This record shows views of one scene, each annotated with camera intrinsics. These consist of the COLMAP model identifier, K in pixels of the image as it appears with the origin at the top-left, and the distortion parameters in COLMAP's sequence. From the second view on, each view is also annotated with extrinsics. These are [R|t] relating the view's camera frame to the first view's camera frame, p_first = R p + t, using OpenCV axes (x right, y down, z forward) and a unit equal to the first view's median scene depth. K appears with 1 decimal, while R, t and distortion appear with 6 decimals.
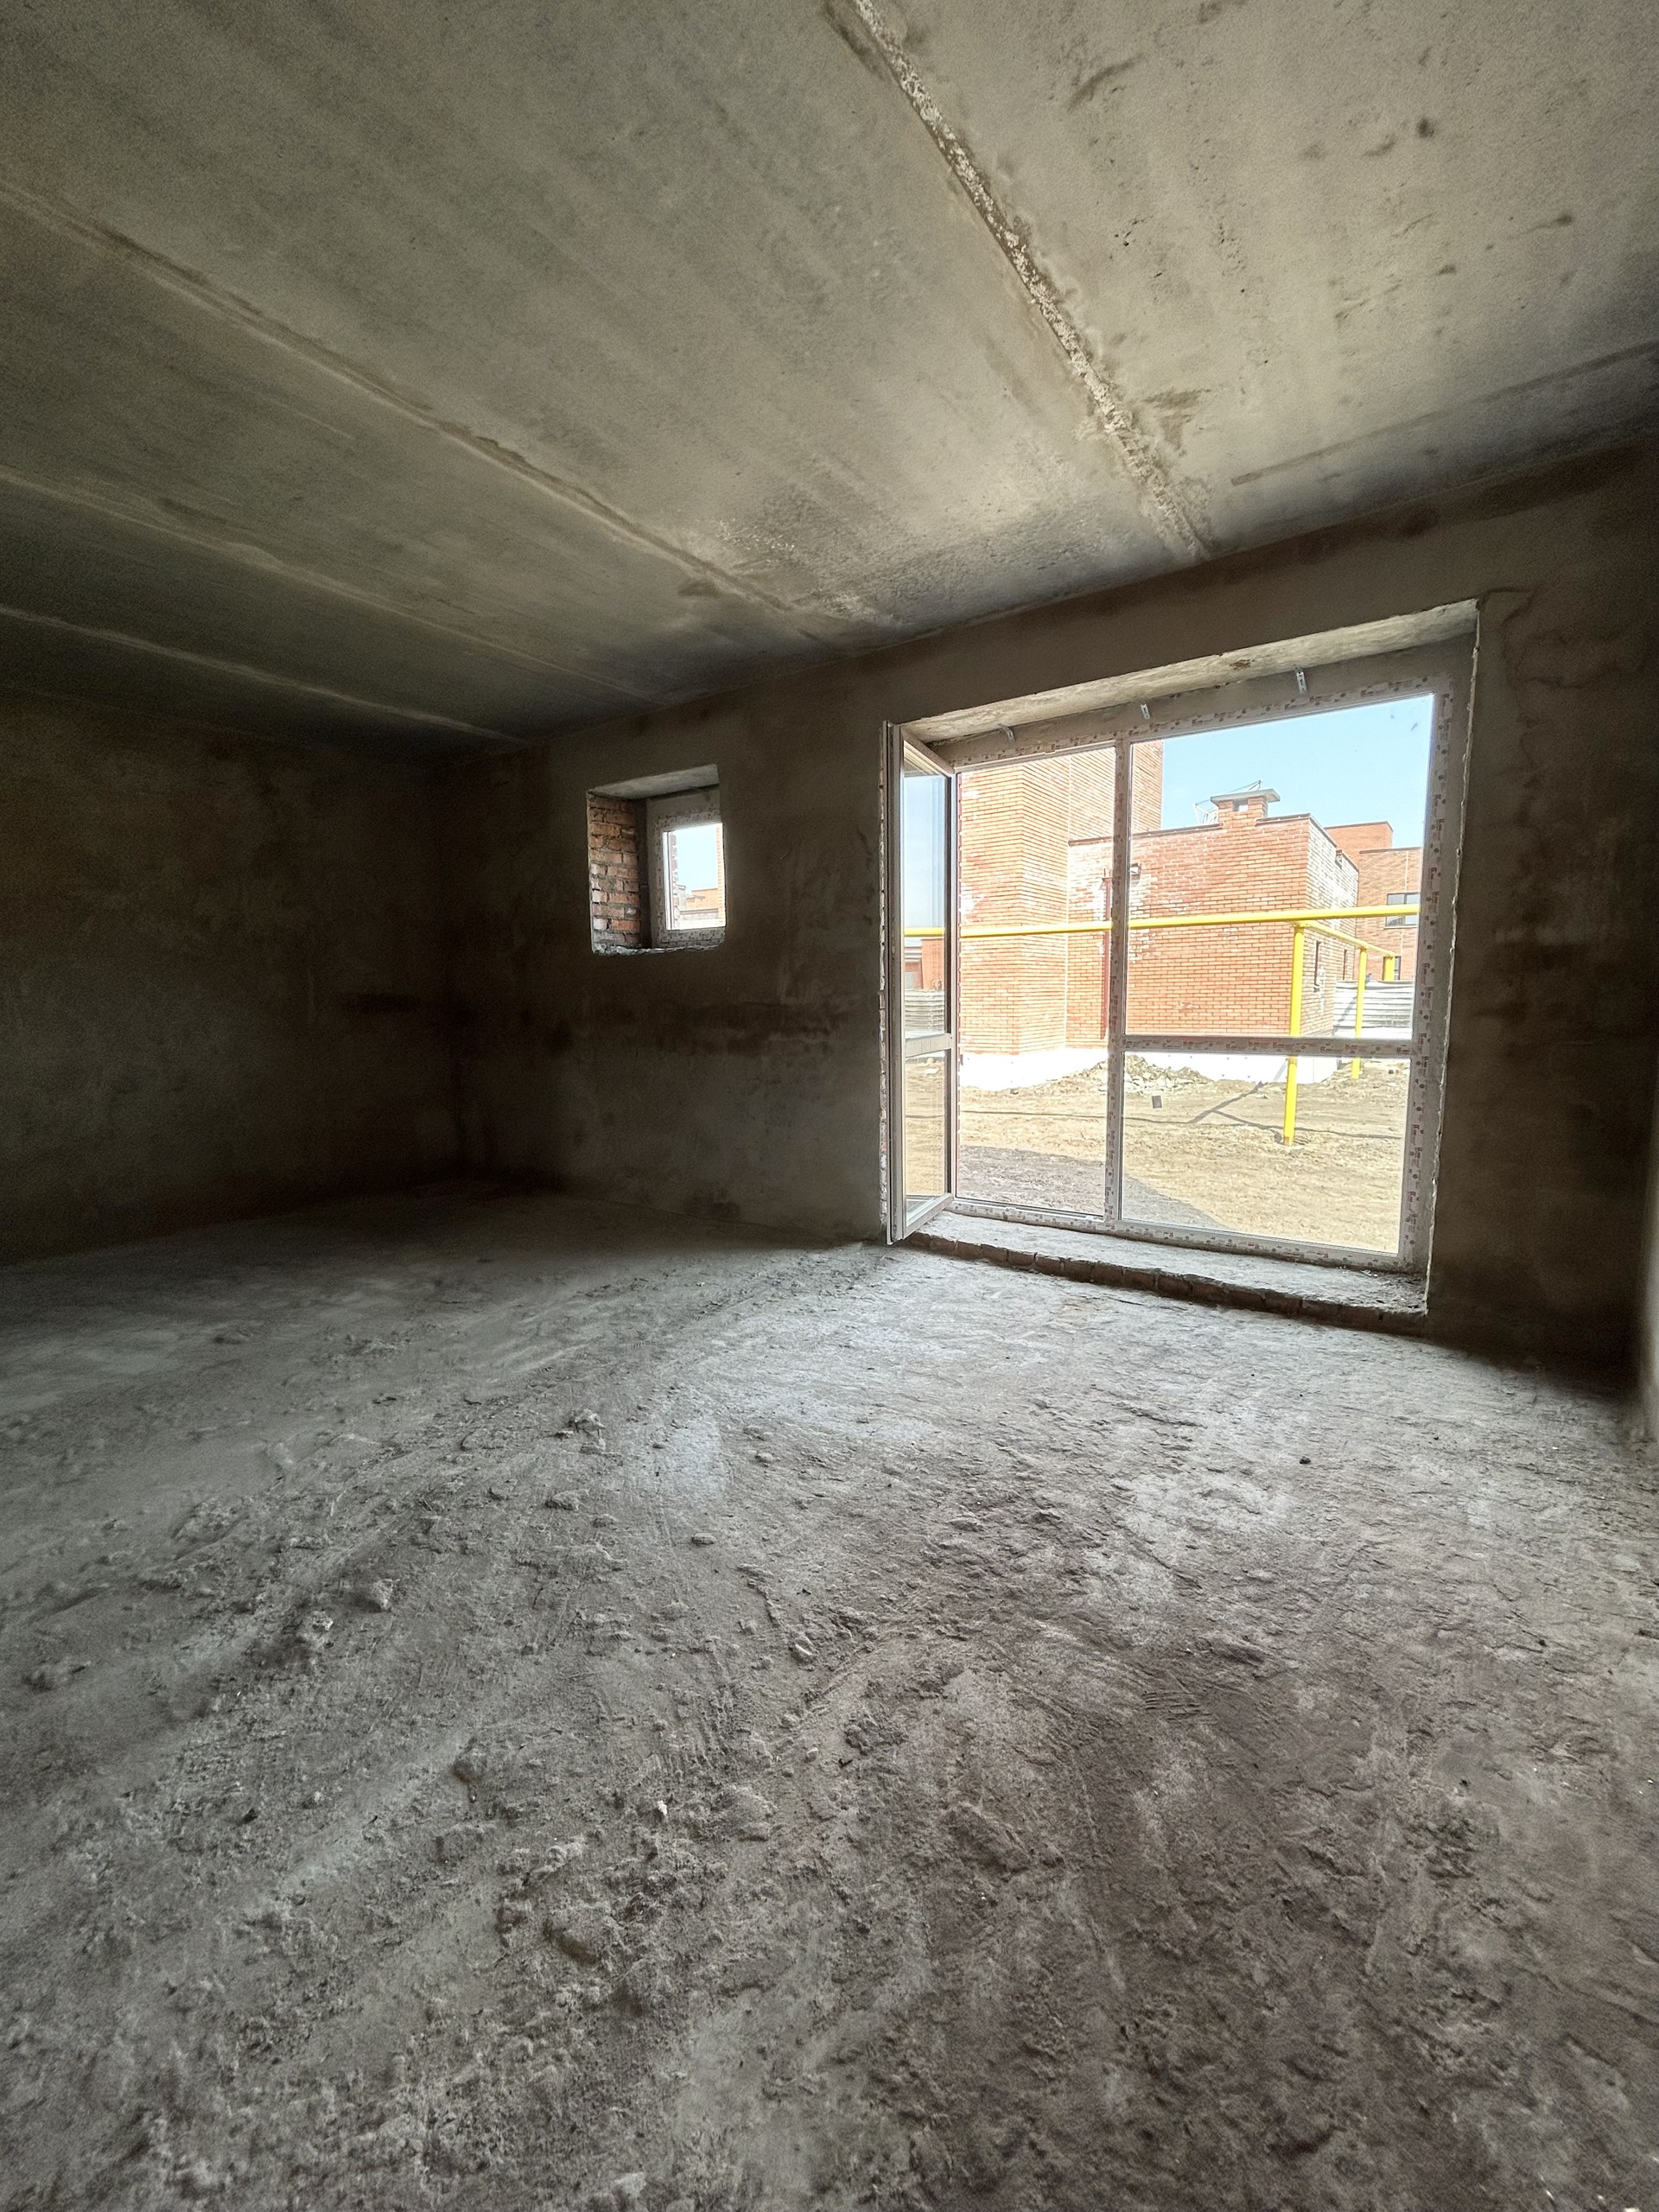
lens RADIAL K [[898.1, 0, 830.6], [0, 898.1, 1102.5], [0, 0, 1]] dist [-0.002225, 0.001892]
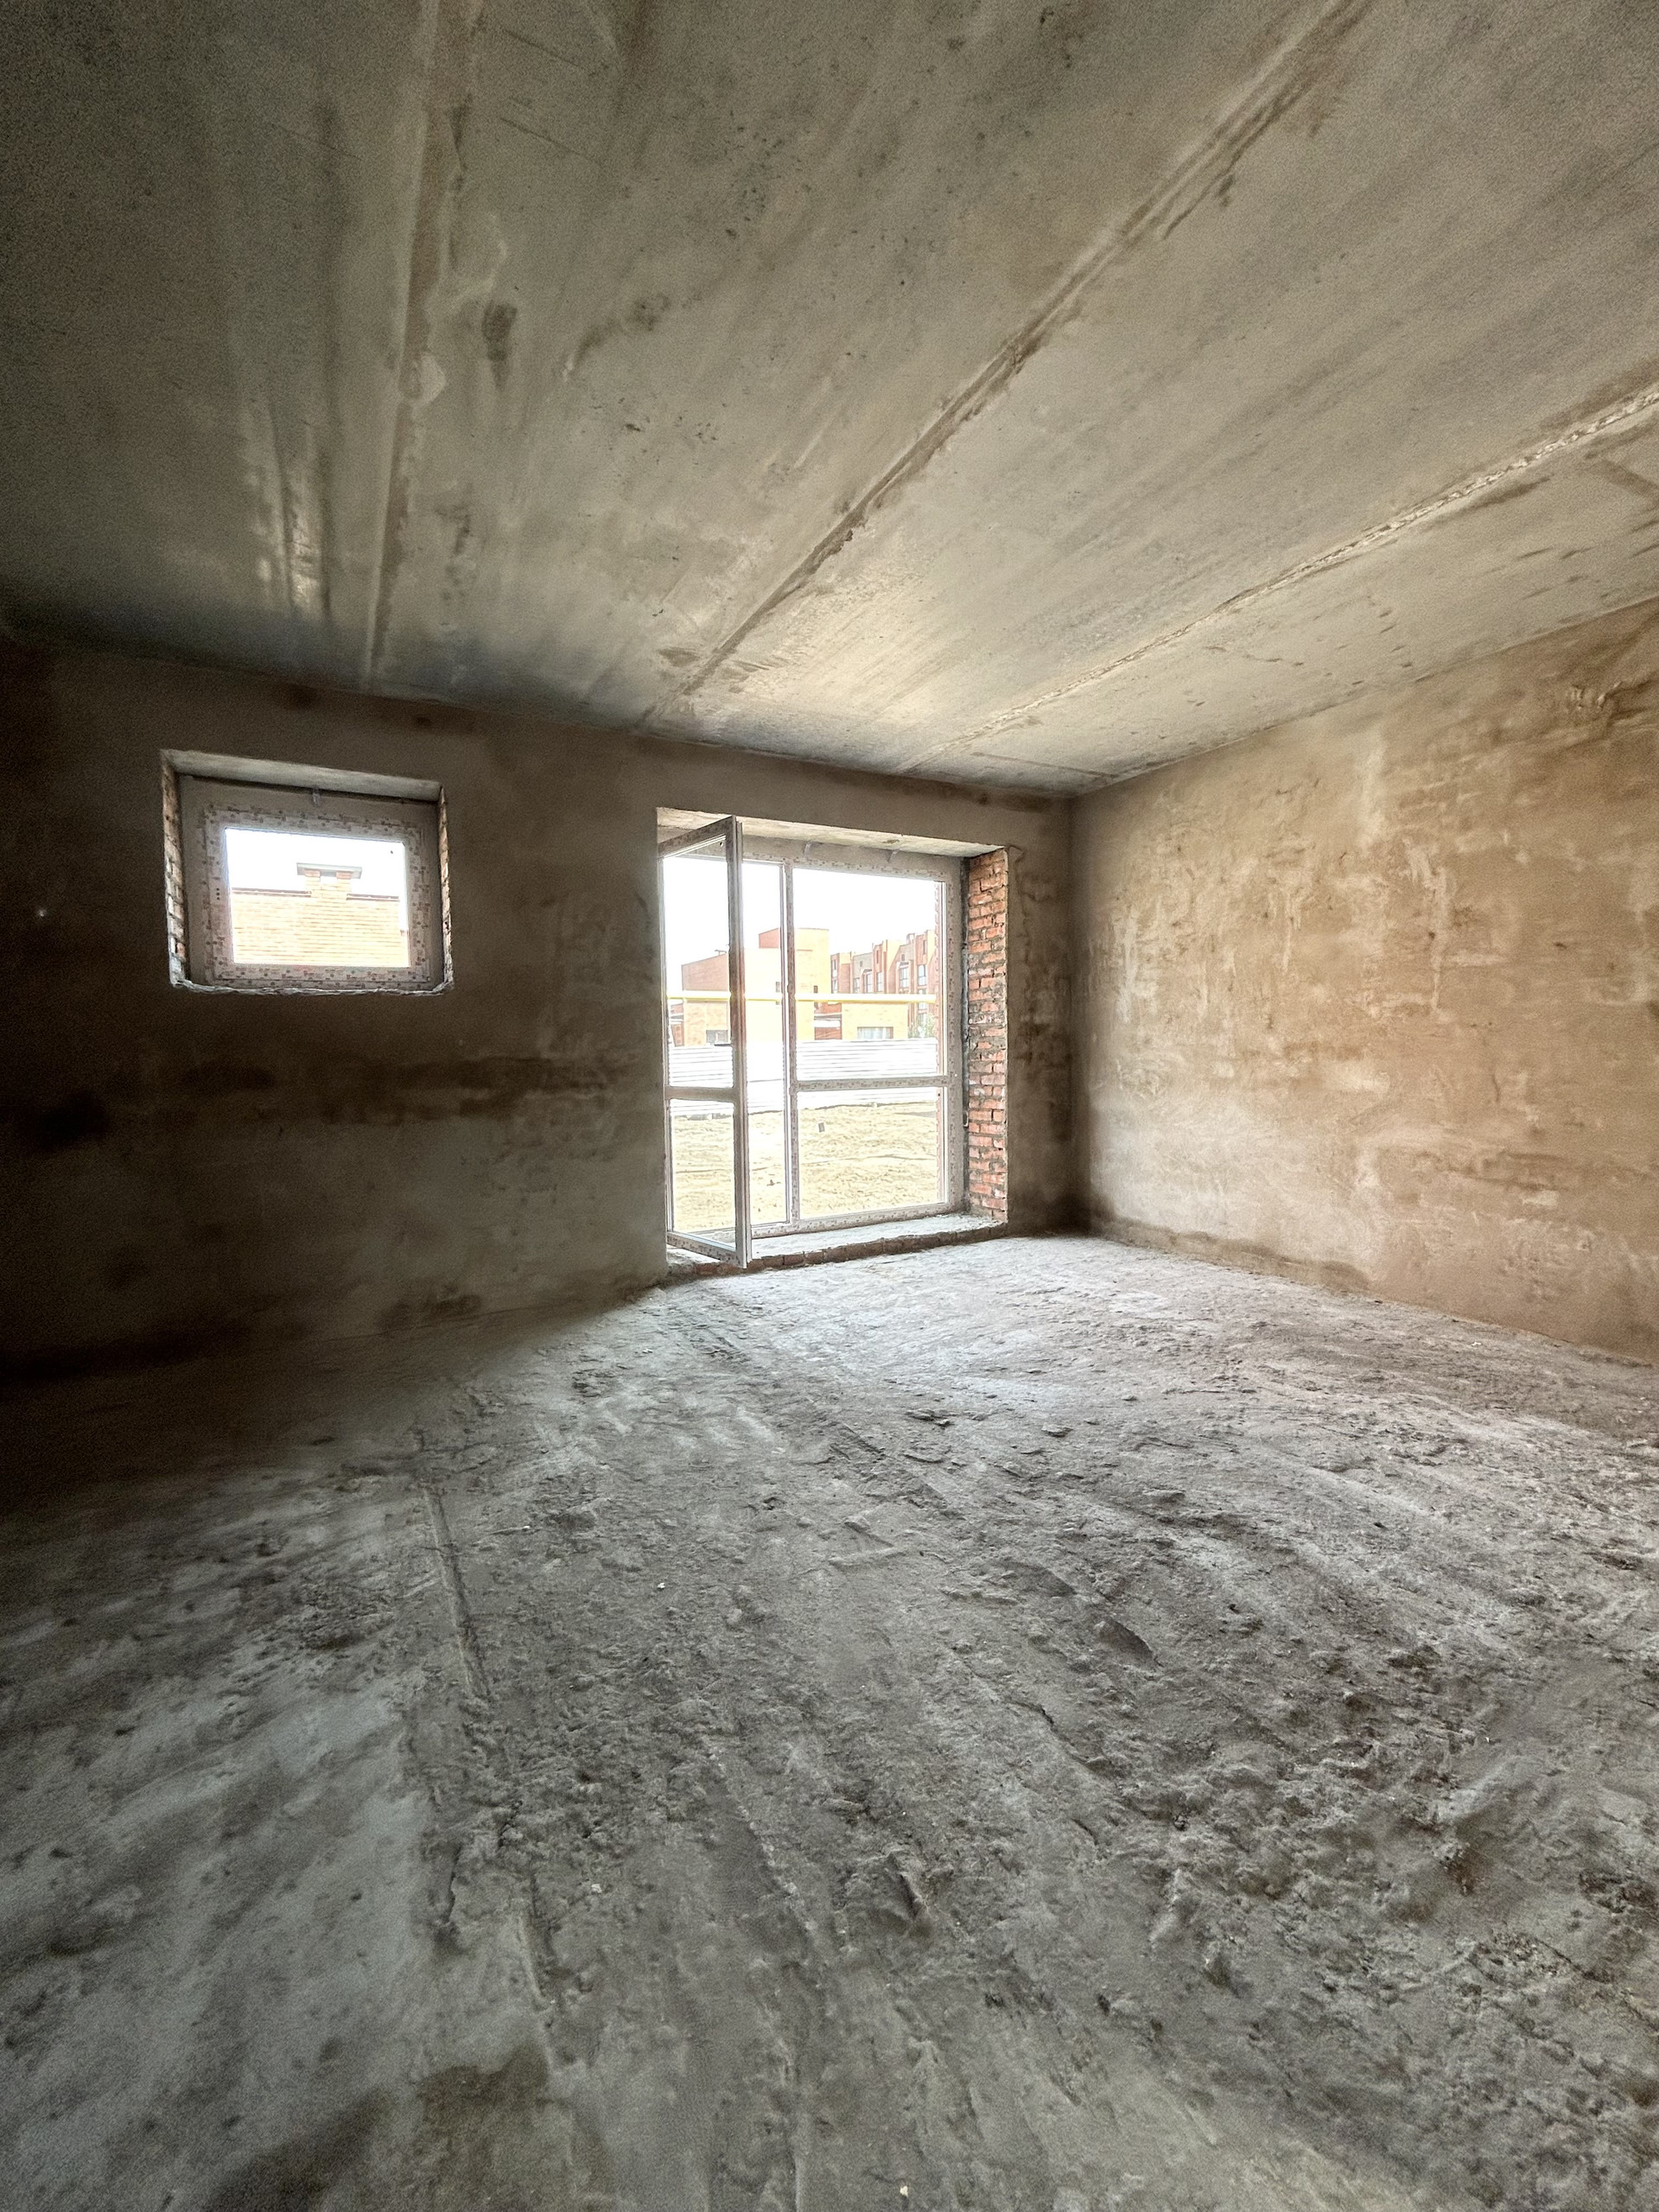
lens RADIAL K [[898.1, 0, 832.9], [0, 898.1, 1104.0], [0, 0, 1]] dist [-0.002225, 0.001892]
pose [[0.444561, -0.045596, 0.894588, -1.148699], [0.118279, 0.992947, -0.008169, -0.031206], [-0.887905, 0.109443, 0.446818, 0.490062]]
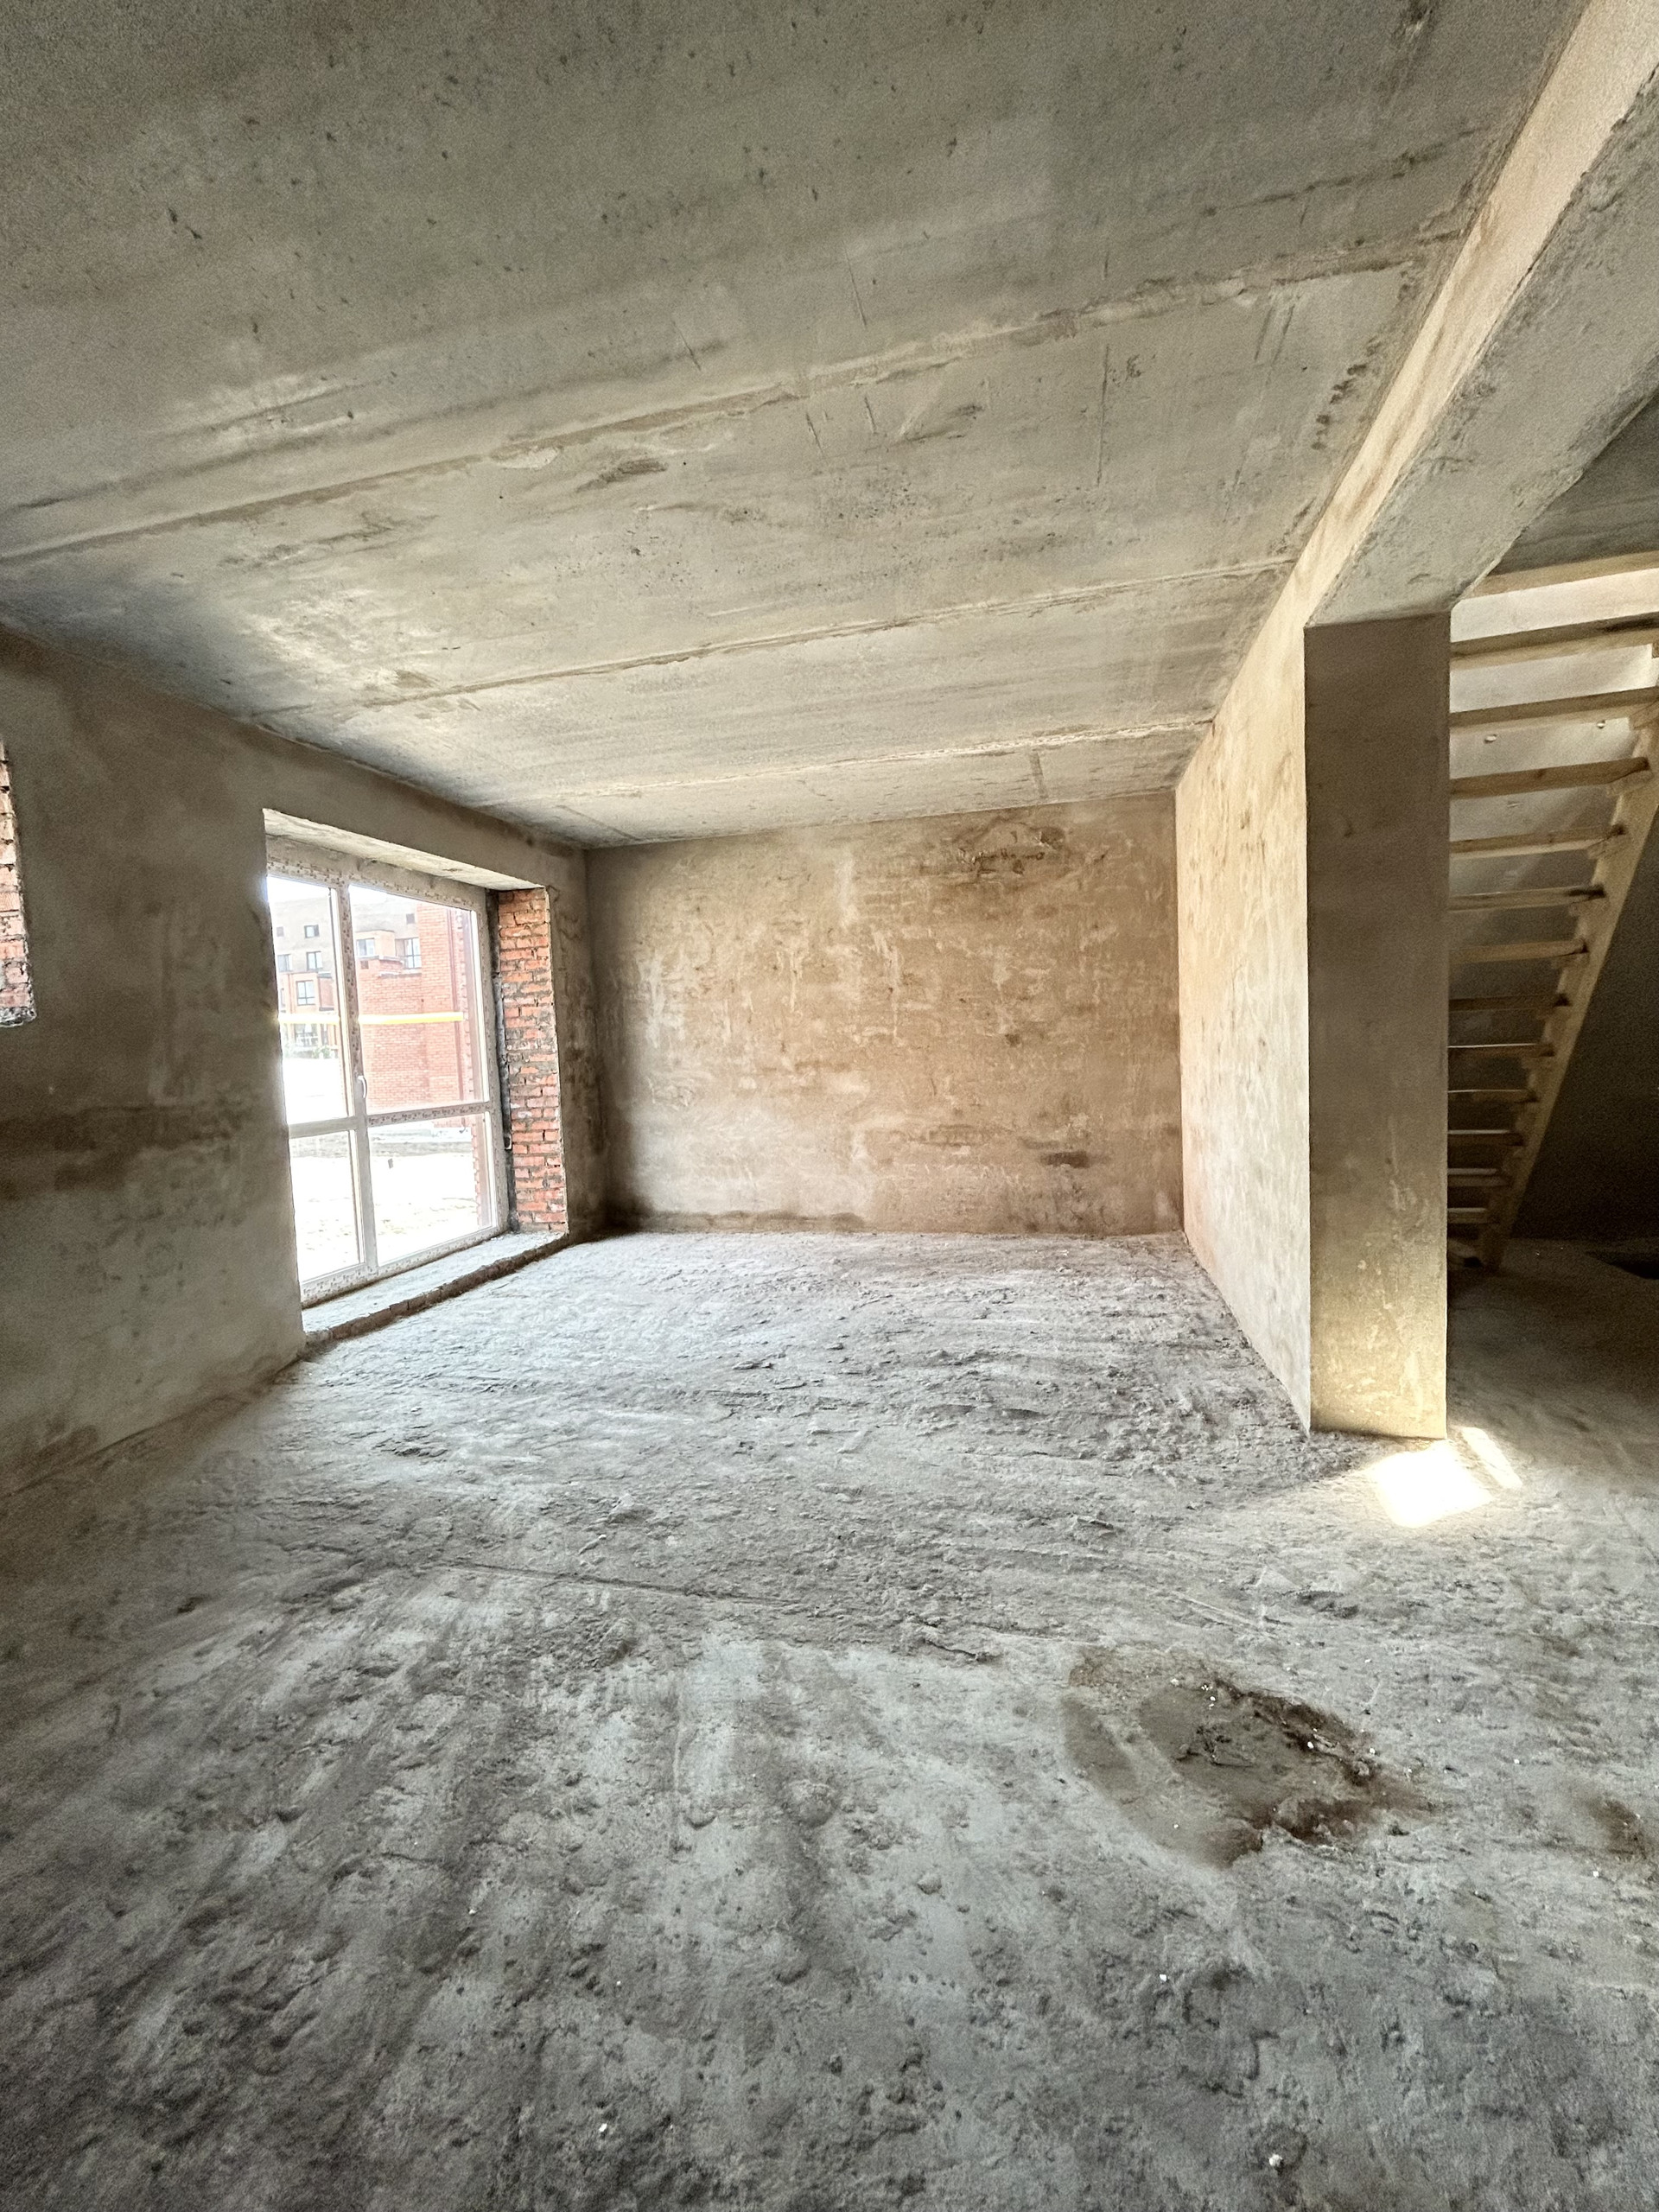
lens RADIAL K [[898.1, 0, 826.5], [0, 898.1, 1105.5], [0, 0, 1]] dist [-0.002225, 0.001892]
pose [[-0.347502, -0.034482, 0.937045, -1.423194], [0.160439, 0.982400, 0.095649, -0.141843], [-0.923852, 0.183577, -0.335854, 1.123817]]
